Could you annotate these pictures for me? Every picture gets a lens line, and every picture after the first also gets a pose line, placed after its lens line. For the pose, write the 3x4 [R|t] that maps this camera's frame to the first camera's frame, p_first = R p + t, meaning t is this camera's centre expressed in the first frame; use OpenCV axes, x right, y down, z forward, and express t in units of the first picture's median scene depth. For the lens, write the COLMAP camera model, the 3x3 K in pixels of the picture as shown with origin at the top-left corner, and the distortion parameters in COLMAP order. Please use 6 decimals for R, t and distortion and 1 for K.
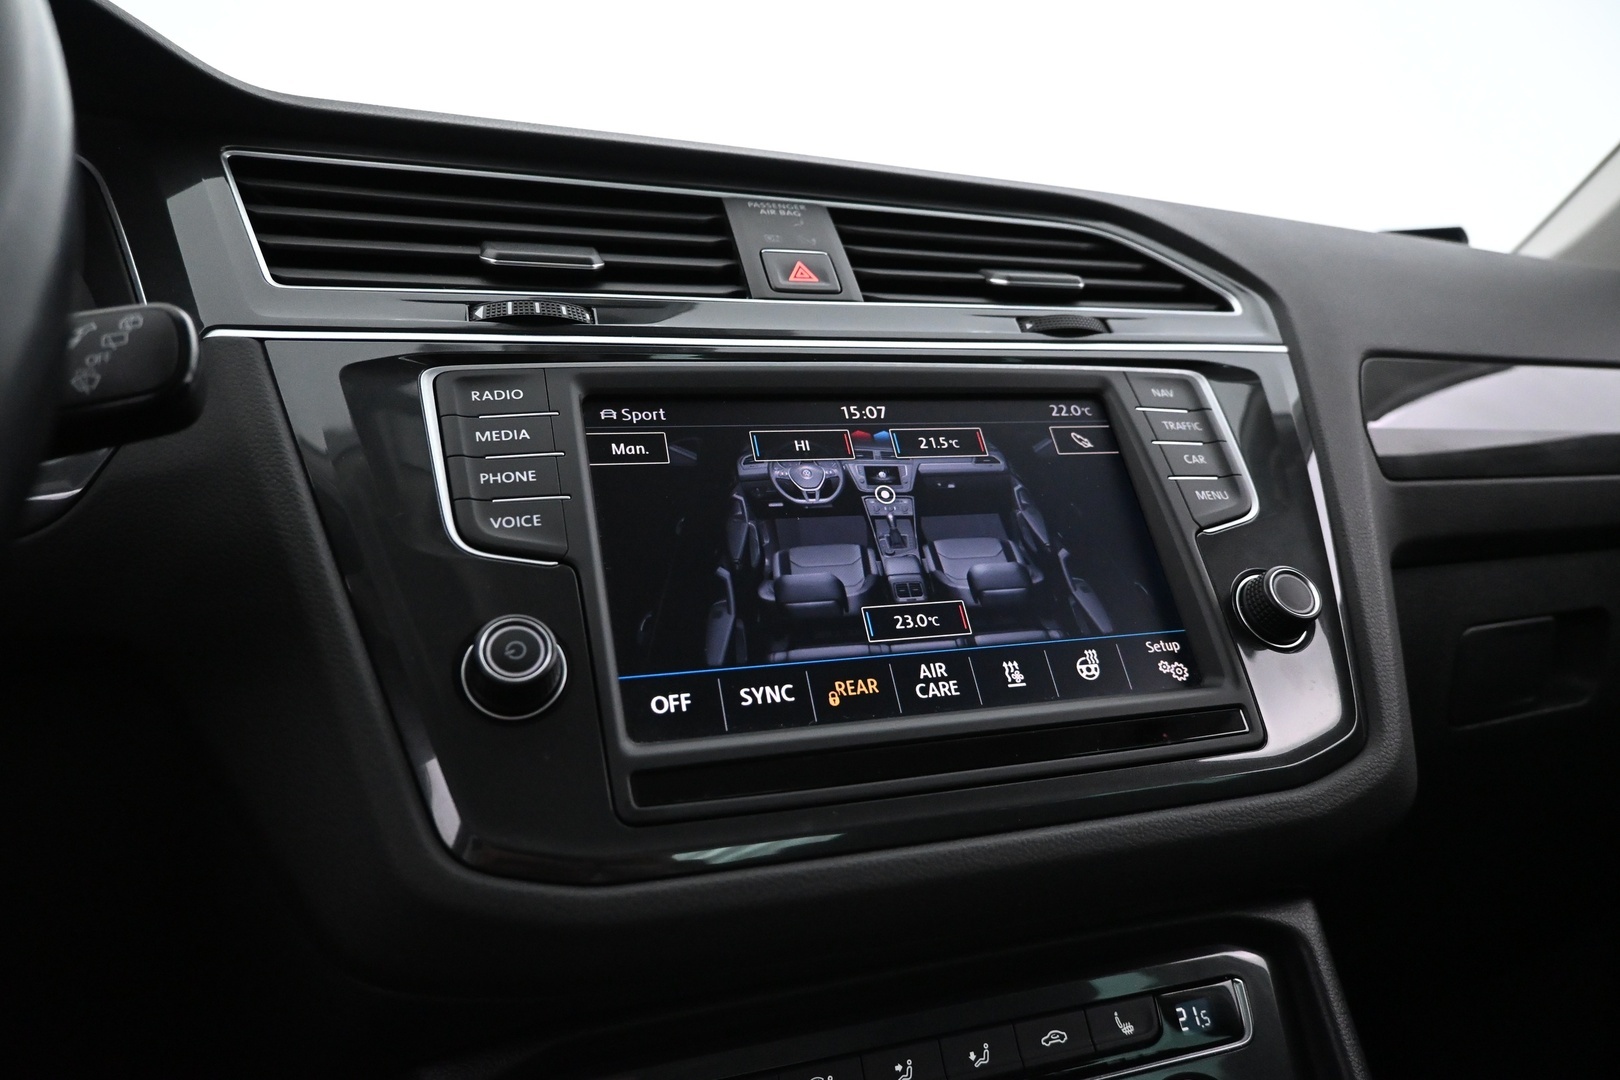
lens RADIAL K [[1092.7, 0, 808.9], [0, 1092.7, 536.1], [0, 0, 1]] dist [-0.004121, -0.005419]
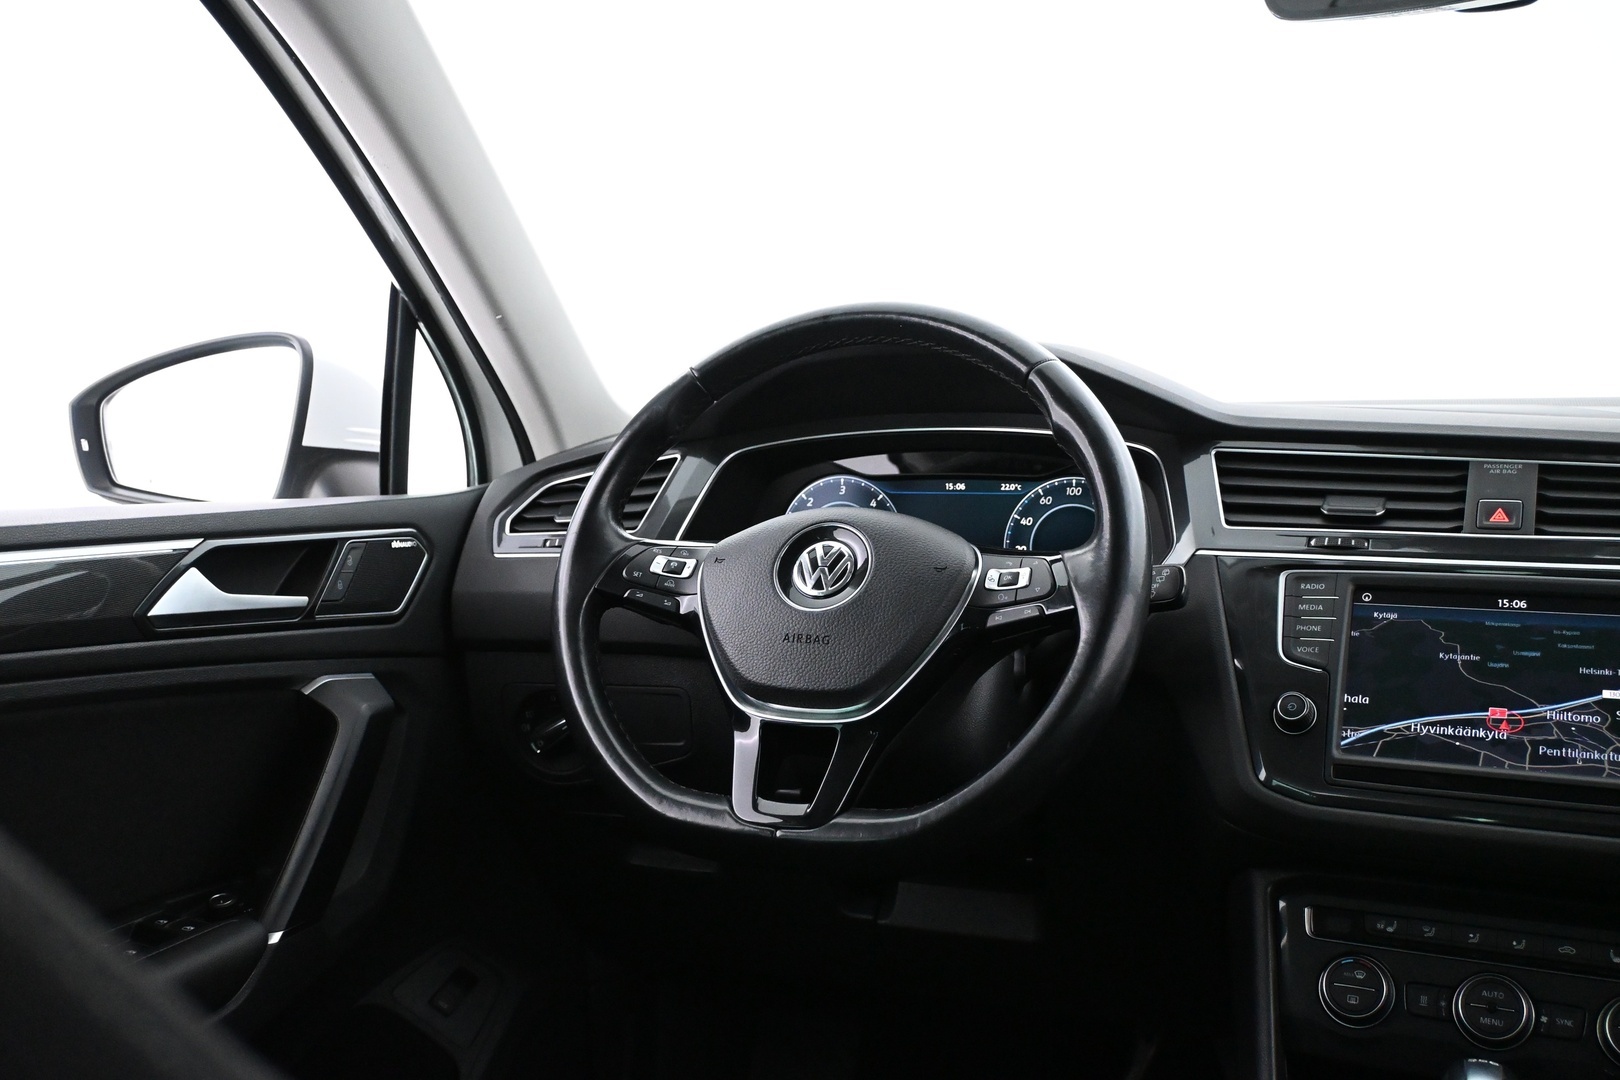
lens RADIAL K [[1525.6, 0, 807.6], [0, 1525.6, 532.6], [0, 0, 1]] dist [-0.014341, 0.000000]
pose [[0.697518, 0.082699, -0.711779, 1.080395], [-0.043328, 0.996368, 0.073304, -0.384369], [0.715256, -0.020291, 0.698567, -1.706804]]
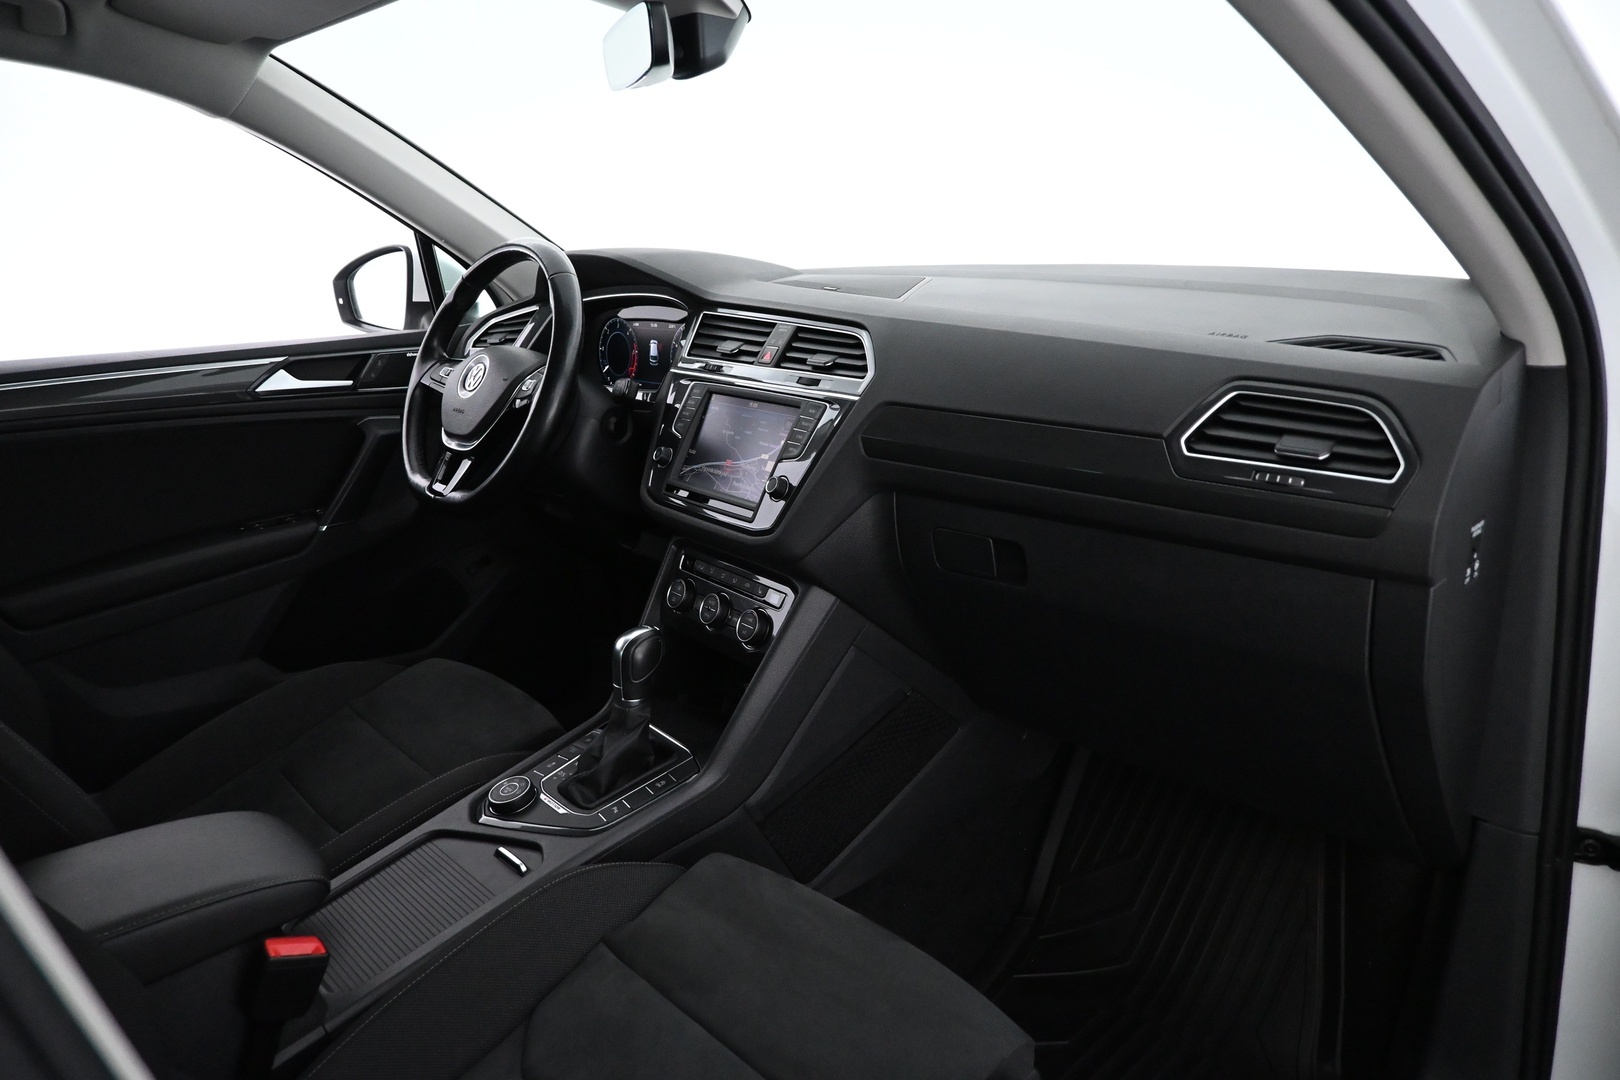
lens RADIAL K [[1092.7, 0, 806.0], [0, 1092.7, 531.3], [0, 0, 1]] dist [-0.004121, -0.005419]
pose [[0.325784, 0.279173, -0.903287, 3.447635], [0.004497, 0.954942, 0.296760, -0.781925], [0.945434, -0.100742, 0.309849, 0.055909]]
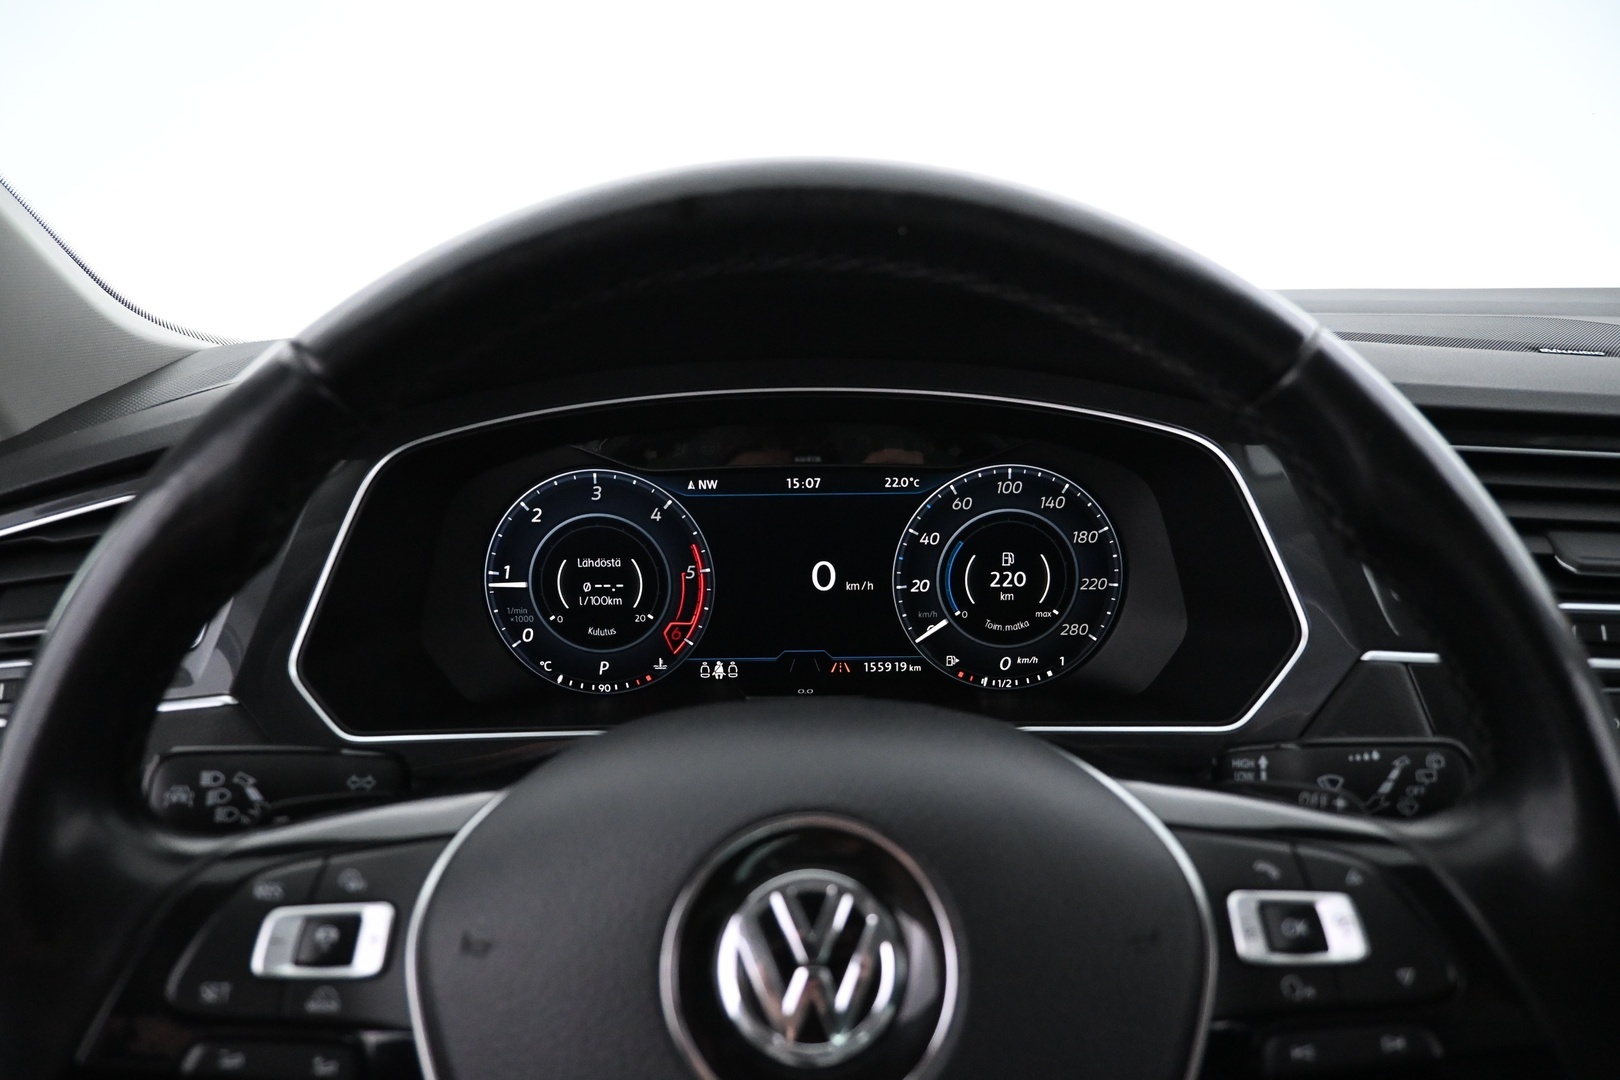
lens RADIAL K [[1092.7, 0, 813.1], [0, 1092.7, 544.9], [0, 0, 1]] dist [-0.004121, -0.005419]
pose [[0.918235, 0.142070, -0.369677, -0.610205], [-0.041007, 0.962531, 0.268052, -0.557571], [0.393908, -0.230975, 0.889655, -0.335505]]
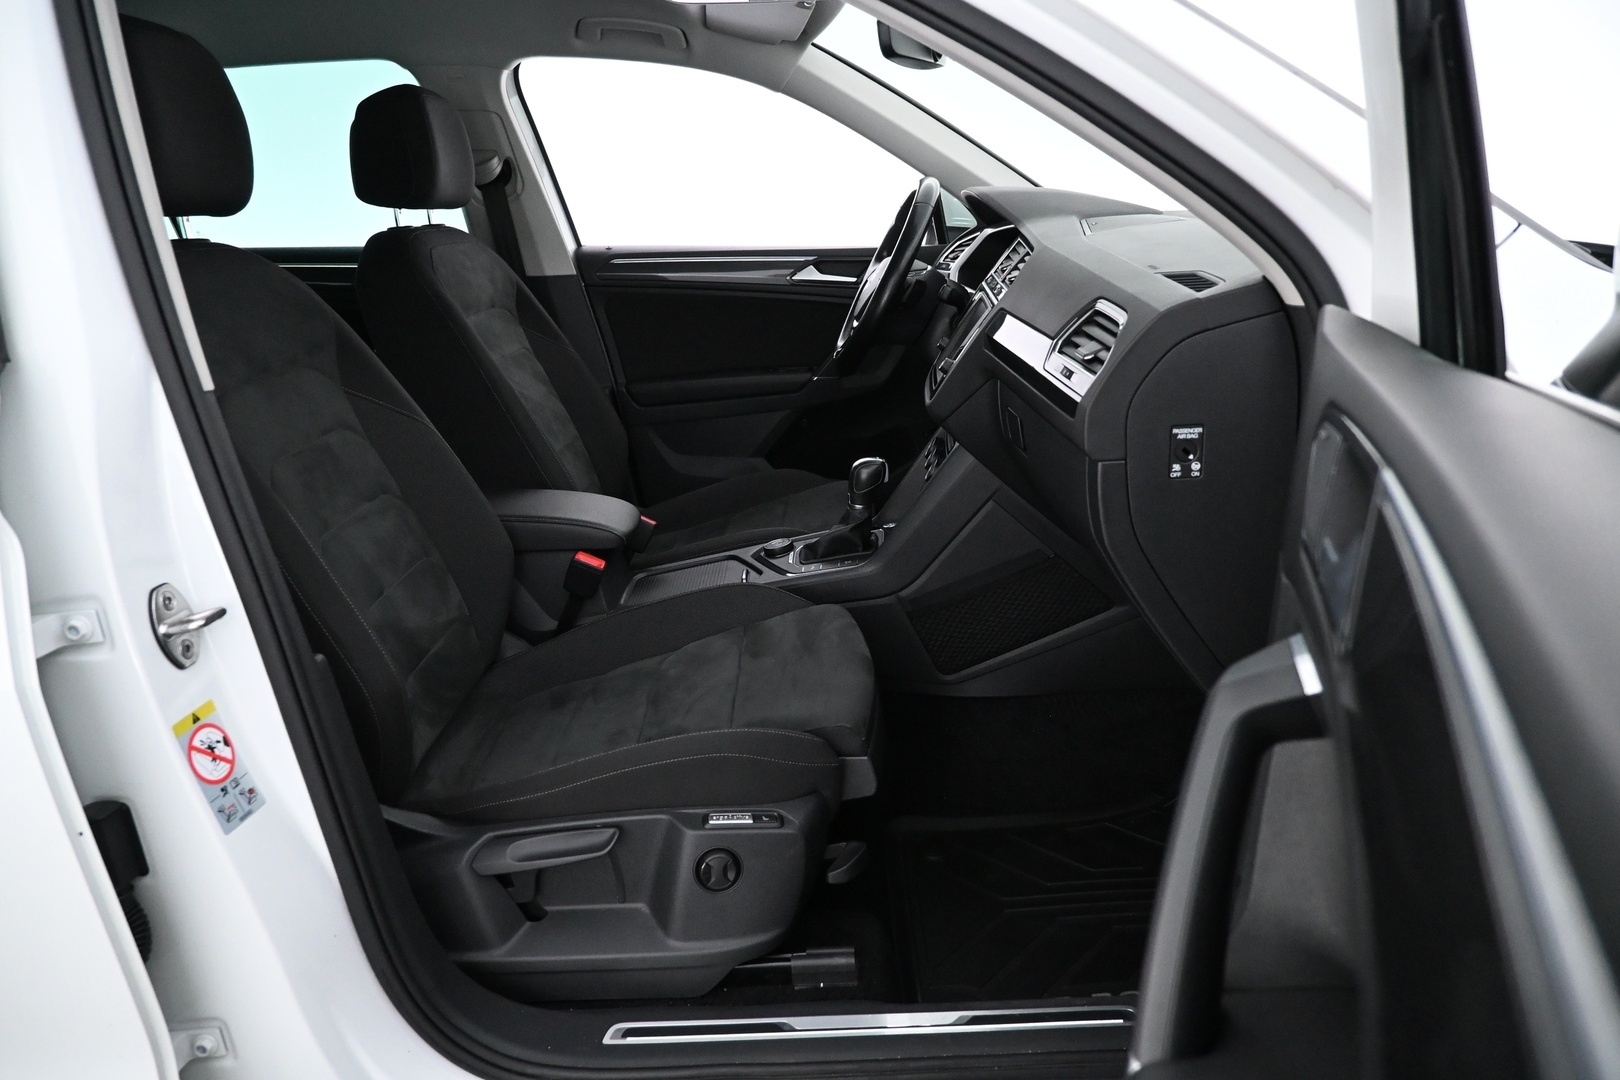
lens RADIAL K [[1092.7, 0, 811.1], [0, 1092.7, 537.0], [0, 0, 1]] dist [-0.004121, -0.005419]
pose [[-0.407334, 0.317155, -0.856441, 4.653458], [0.009971, 0.939253, 0.343079, -0.809838], [0.913225, 0.131208, -0.385752, 2.296612]]
